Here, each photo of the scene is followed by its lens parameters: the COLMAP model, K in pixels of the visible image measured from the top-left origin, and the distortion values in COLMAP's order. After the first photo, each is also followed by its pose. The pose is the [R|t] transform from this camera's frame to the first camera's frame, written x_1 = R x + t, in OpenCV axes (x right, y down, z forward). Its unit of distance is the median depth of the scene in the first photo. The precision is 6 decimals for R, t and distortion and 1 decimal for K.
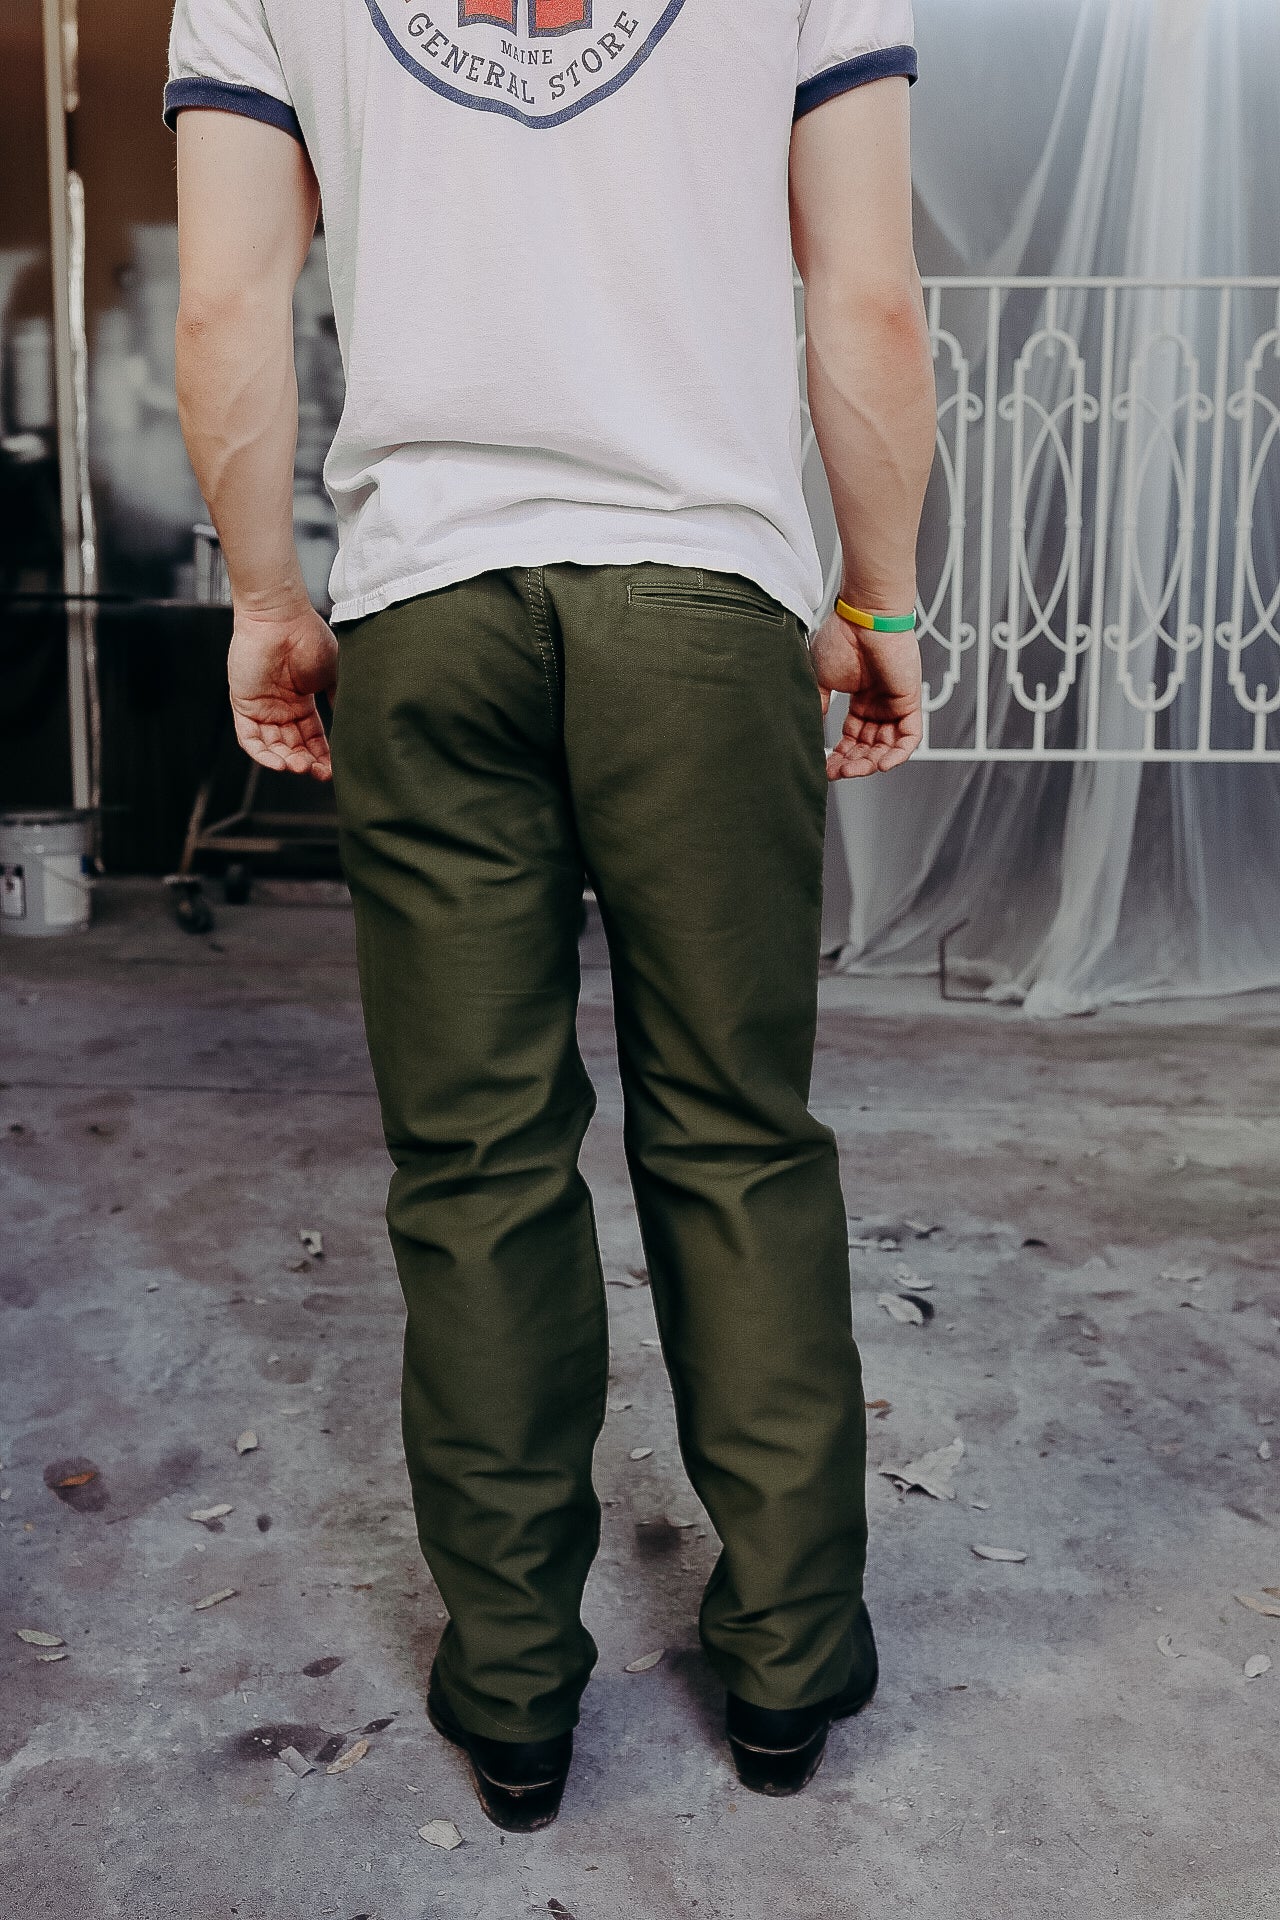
lens RADIAL K [[1838.3, 0, 640.1], [0, 1838.3, 972.5], [0, 0, 1]] dist [-0.060769, 0.077887]
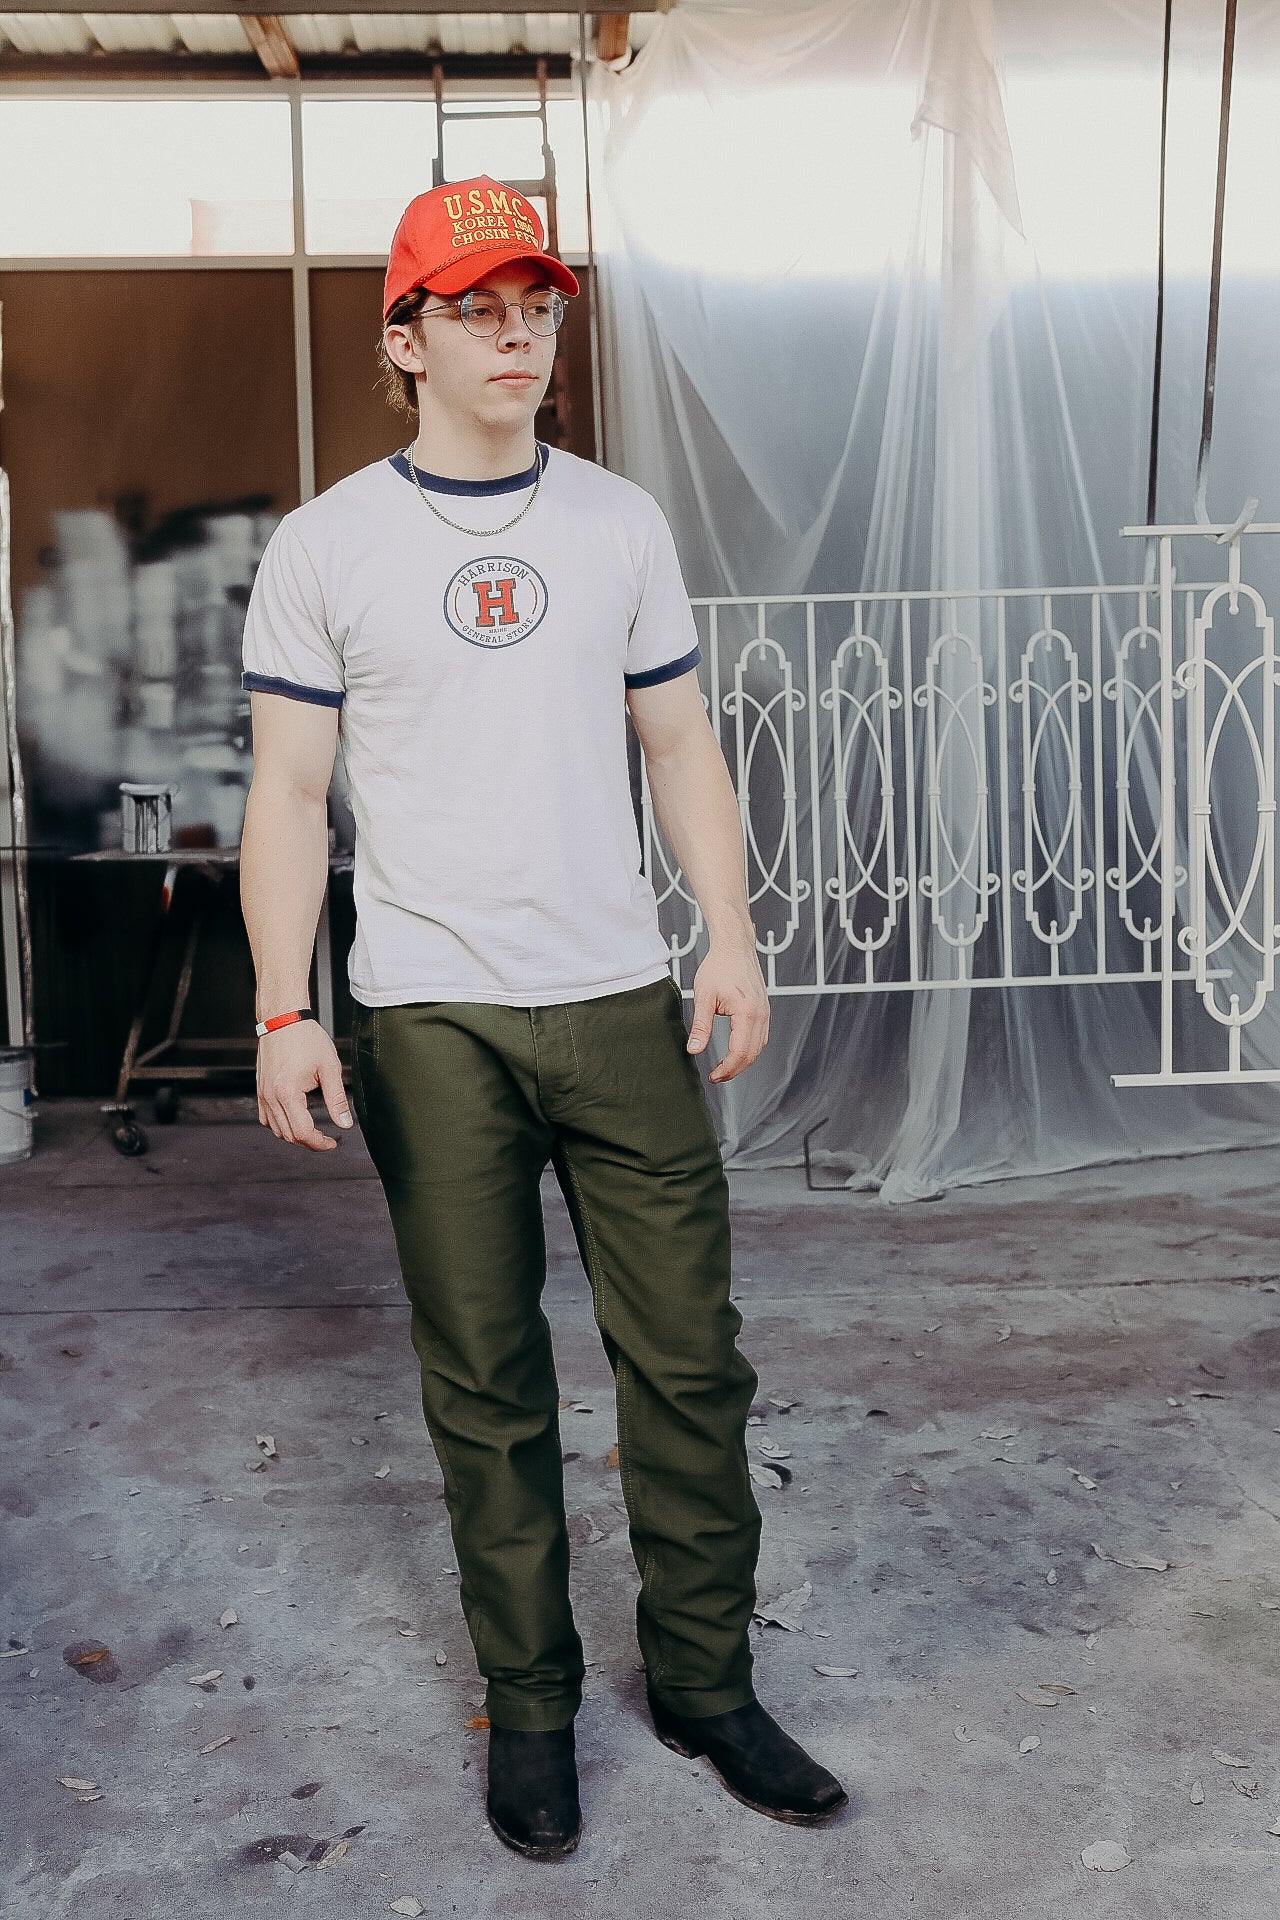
lens RADIAL K [[1835.3, 0, 642.8], [0, 1835.3, 972.9], [0, 0, 1]] dist [-0.060488, 0.075126]
pose [[0.997538, -0.041243, 0.056716, 0.008135], [0.045998, 0.995297, -0.085252, -0.046342], [-0.052934, 0.087651, 0.994744, -0.216668]]
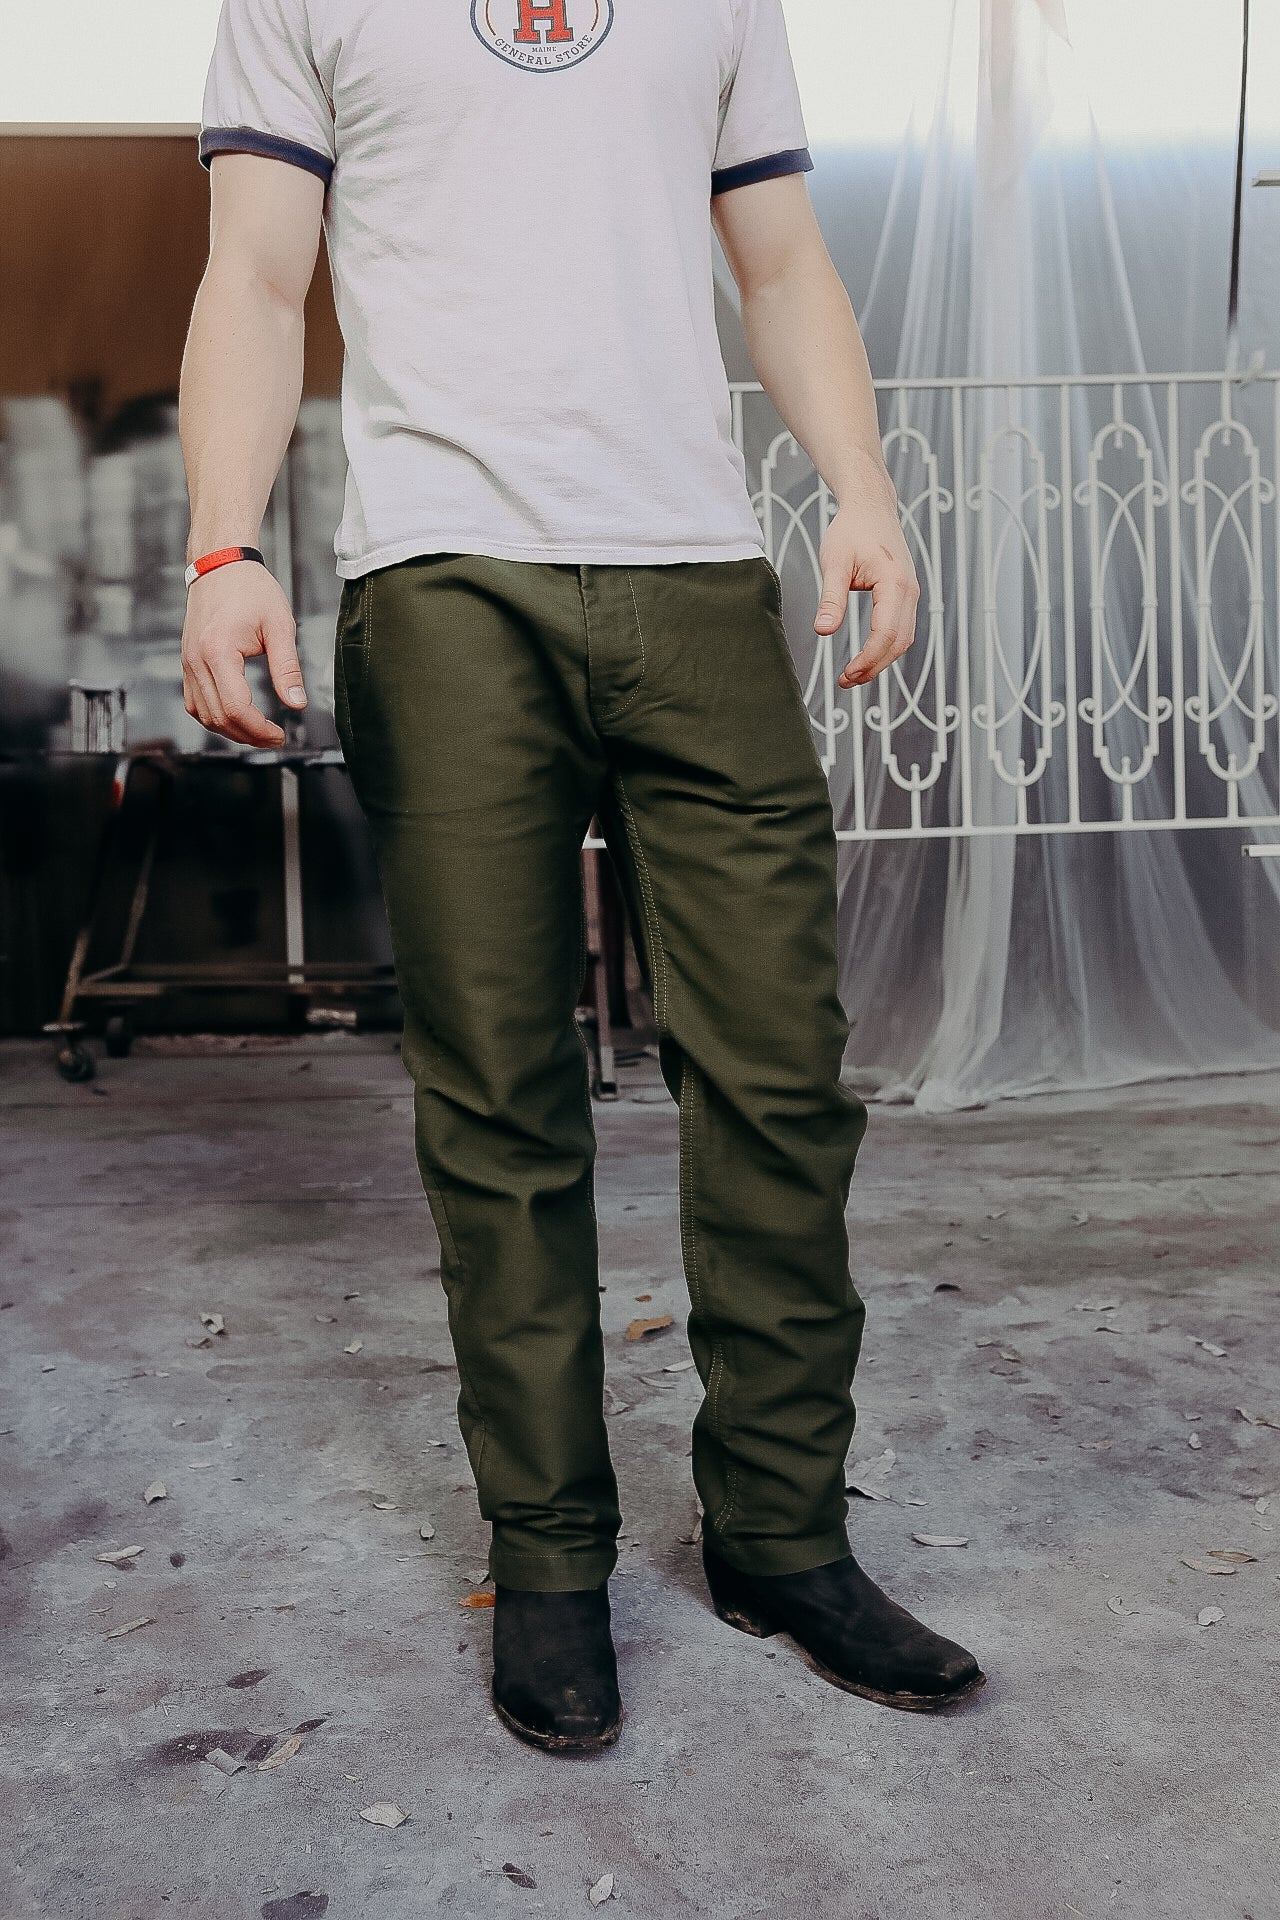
lens RADIAL K [[1835.3, 0, 642.8], [0, 1835.3, 972.9], [0, 0, 1]] dist [-0.060488, 0.075126]
pose [[0.996677, -0.040224, 0.070832, -0.014286], [0.047899, 0.992753, -0.110217, 0.086056], [-0.065885, 0.113244, 0.991380, 0.005515]]
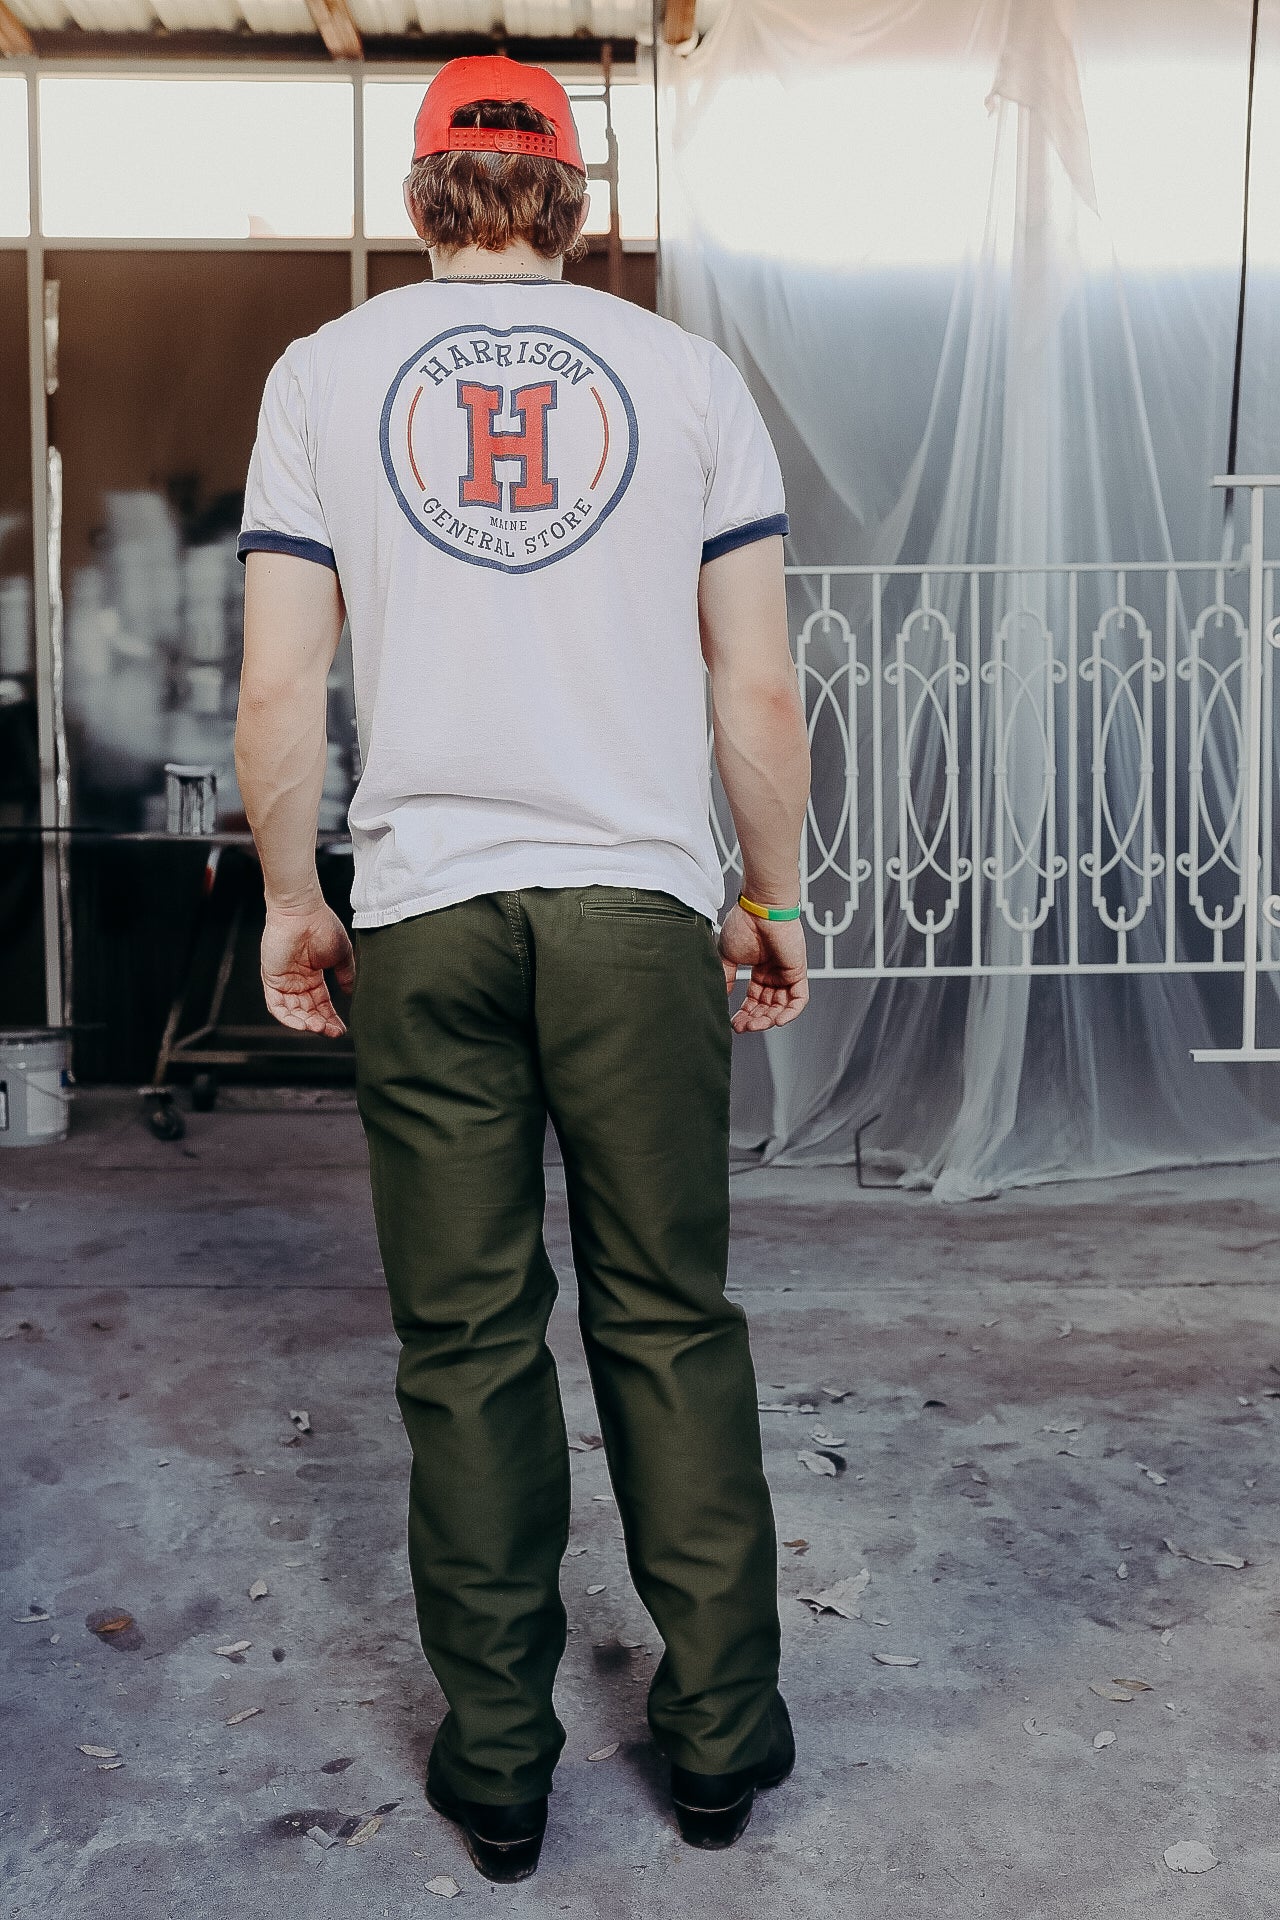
lens RADIAL K [[1838.3, 0, 640.1], [0, 1838.3, 972.5], [0, 0, 1]] dist [-0.060769, 0.077887]
pose [[0.999185, -0.019852, 0.035135, -0.003644], [0.023283, 0.994706, -0.100088, -0.011116], [-0.032962, 0.100825, 0.994358, -0.171522]]
